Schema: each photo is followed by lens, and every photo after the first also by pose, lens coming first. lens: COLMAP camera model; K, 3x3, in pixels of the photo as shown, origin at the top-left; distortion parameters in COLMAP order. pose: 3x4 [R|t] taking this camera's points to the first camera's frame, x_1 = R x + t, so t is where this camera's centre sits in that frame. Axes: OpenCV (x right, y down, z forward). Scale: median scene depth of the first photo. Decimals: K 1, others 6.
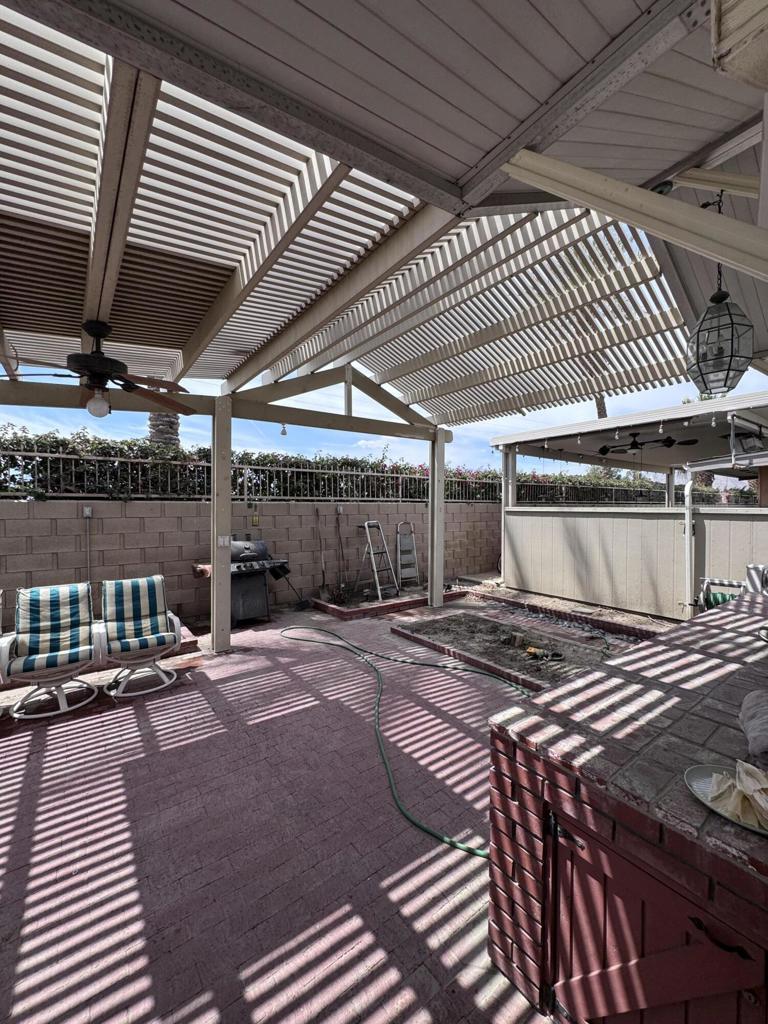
lens RADIAL K [[409.4, 0, 384.7], [0, 409.4, 512.5], [0, 0, 1]] dist [-0.002896, 0.000997]
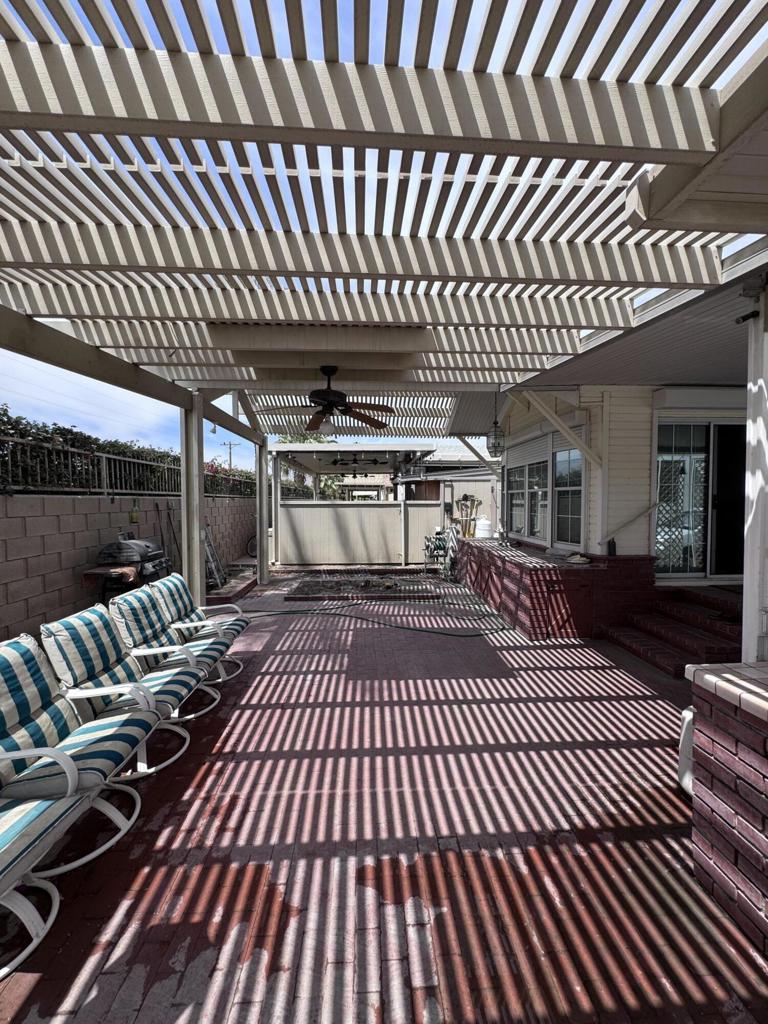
lens RADIAL K [[409.4, 0, 384.7], [0, 409.4, 512.5], [0, 0, 1]] dist [-0.002896, 0.000997]
pose [[0.557670, -0.027924, 0.829593, -1.007580], [0.015426, 0.999610, 0.023277, -0.004392], [-0.829919, -0.000183, 0.557883, 0.047525]]
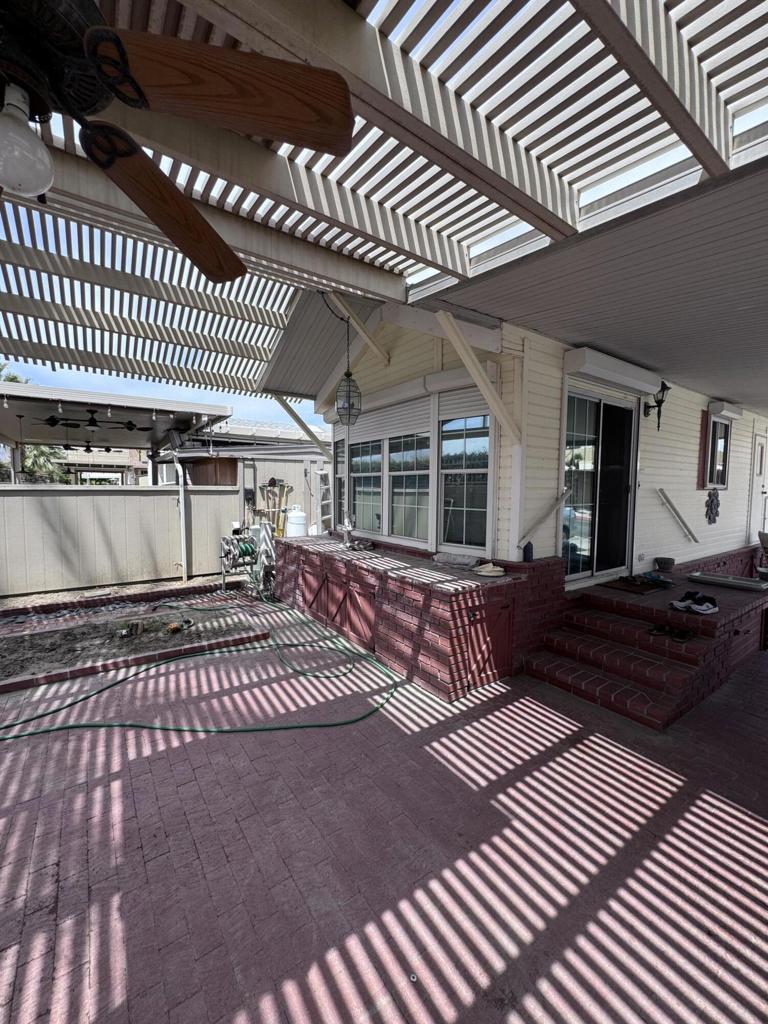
lens RADIAL K [[409.4, 0, 384.7], [0, 409.4, 512.5], [0, 0, 1]] dist [-0.002896, 0.000997]
pose [[0.030050, -0.063006, 0.997561, -0.591660], [0.006050, 0.998005, 0.062851, -0.006068], [-0.999530, 0.004147, 0.030371, 0.416383]]
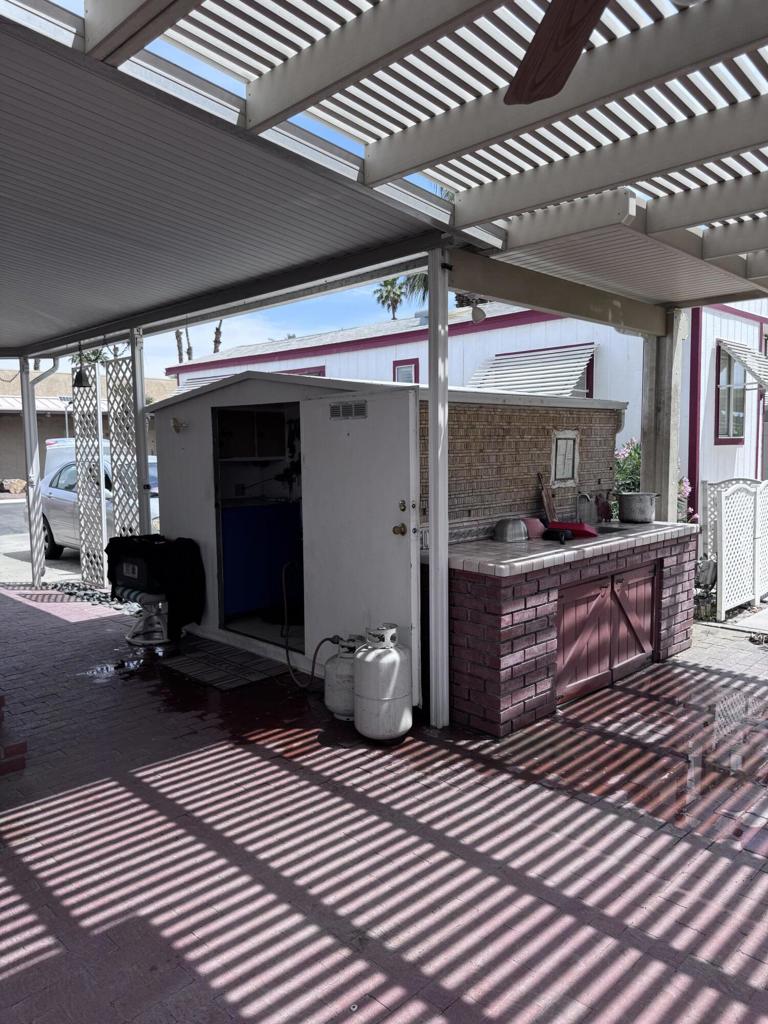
lens RADIAL K [[714.0, 0, 403.6], [0, 714.0, 503.6], [0, 0, 1]] dist [0.095654, -0.125044]
pose [[-0.989991, 0.013362, -0.140495, -0.282750], [-0.000717, 0.995019, 0.099686, 0.003590], [0.141127, 0.098789, -0.985050, 0.820780]]
